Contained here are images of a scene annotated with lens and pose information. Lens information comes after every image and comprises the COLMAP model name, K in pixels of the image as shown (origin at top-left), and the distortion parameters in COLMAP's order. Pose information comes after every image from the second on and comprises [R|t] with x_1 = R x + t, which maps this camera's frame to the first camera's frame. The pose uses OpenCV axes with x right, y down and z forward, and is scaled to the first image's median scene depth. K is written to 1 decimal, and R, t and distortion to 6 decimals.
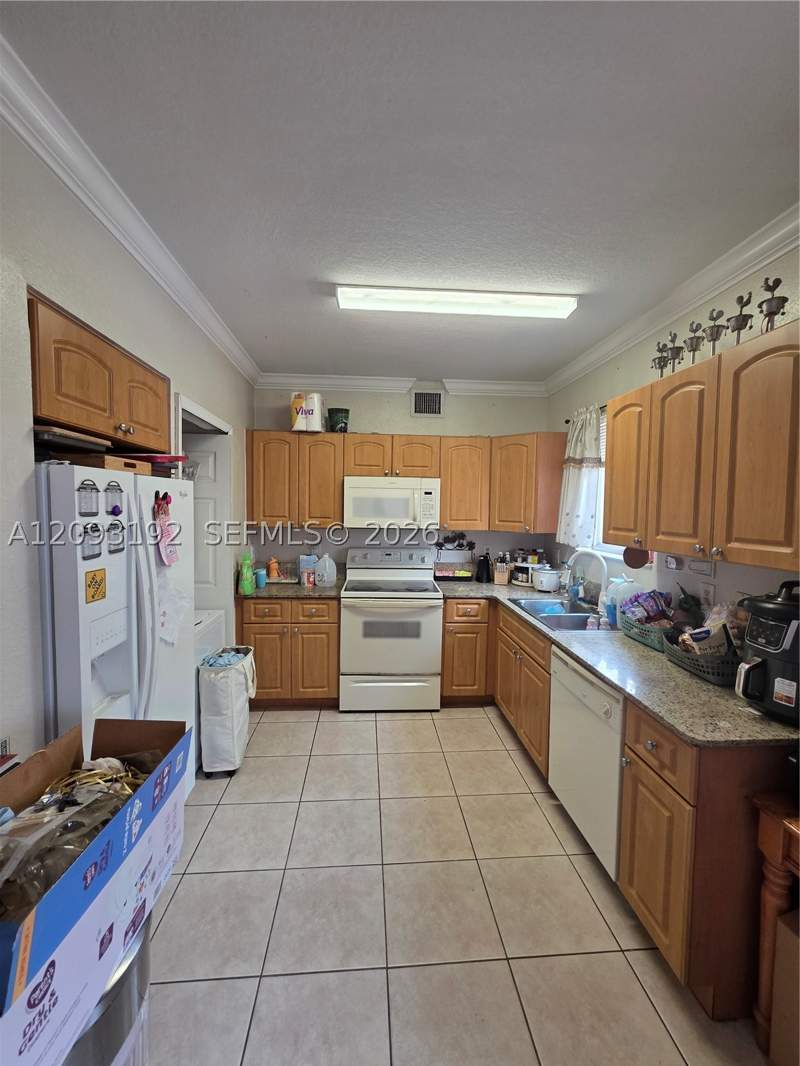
lens RADIAL K [[424.2, 0, 402.8], [0, 424.2, 529.5], [0, 0, 1]] dist [0.000495, -0.000053]
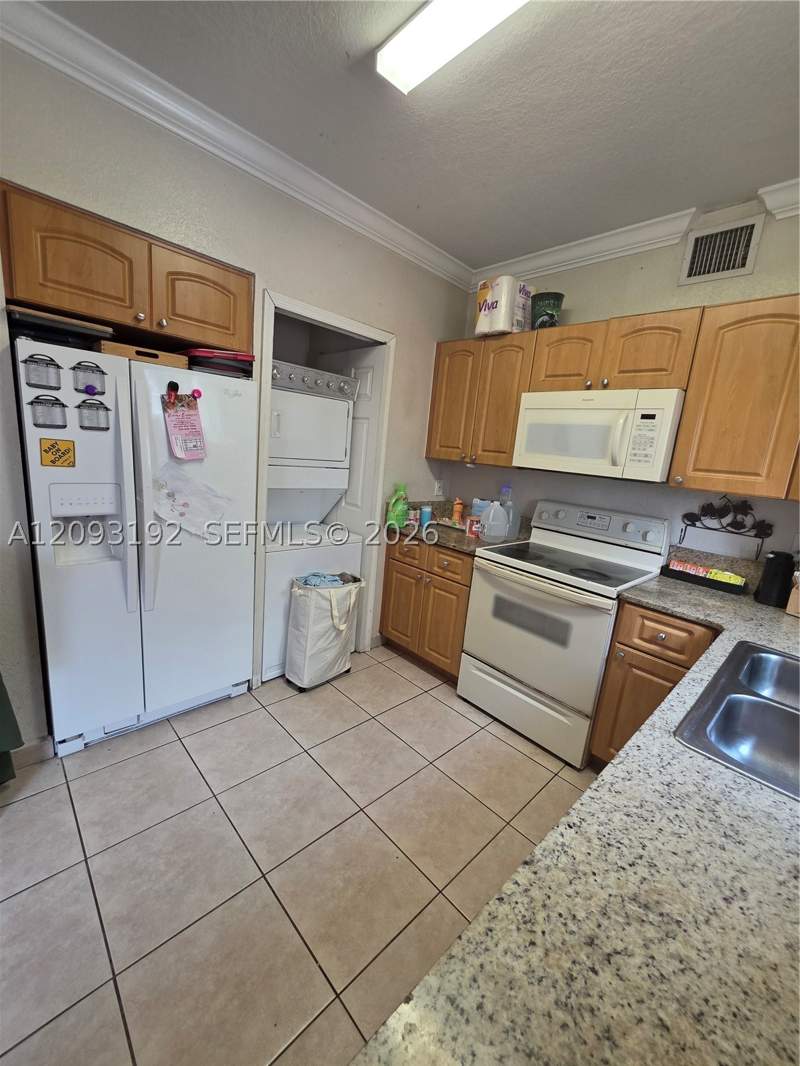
lens RADIAL K [[424.2, 0, 401.0], [0, 424.2, 534.6], [0, 0, 1]] dist [0.000495, -0.000053]
pose [[0.636409, 0.197210, -0.745715, 0.317963], [-0.123703, 0.980345, 0.153689, 0.023569], [0.761368, -0.005562, 0.648297, 0.399616]]
